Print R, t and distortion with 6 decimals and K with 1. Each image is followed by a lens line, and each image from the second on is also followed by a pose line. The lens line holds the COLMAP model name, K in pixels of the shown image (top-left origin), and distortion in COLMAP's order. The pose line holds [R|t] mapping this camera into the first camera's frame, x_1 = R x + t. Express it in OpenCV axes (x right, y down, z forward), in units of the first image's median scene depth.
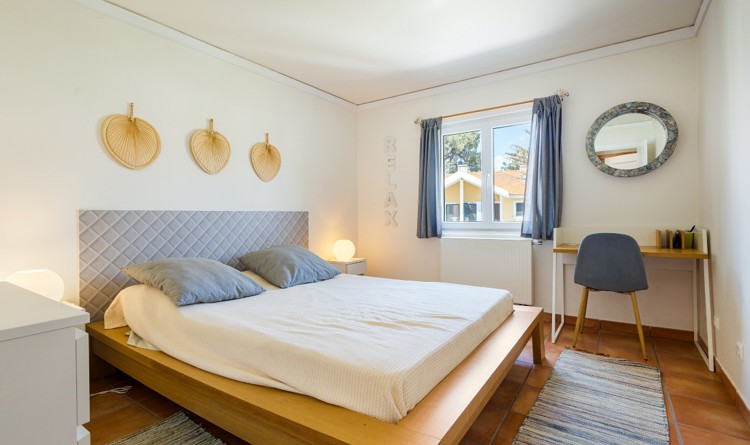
lens RADIAL K [[344.7, 0, 364.0], [0, 344.7, 214.3], [0, 0, 1]] dist [0.000360, -0.000398]
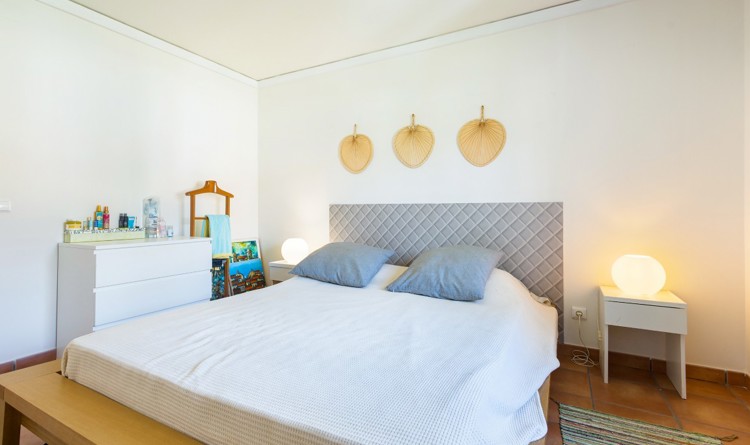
lens RADIAL K [[344.7, 0, 364.0], [0, 344.7, 214.3], [0, 0, 1]] dist [0.000360, -0.000398]
pose [[0.136400, 0.021968, -0.990410, 0.546660], [0.003411, 0.999738, 0.022645, -0.001911], [0.990648, -0.006467, 0.136289, 0.705089]]
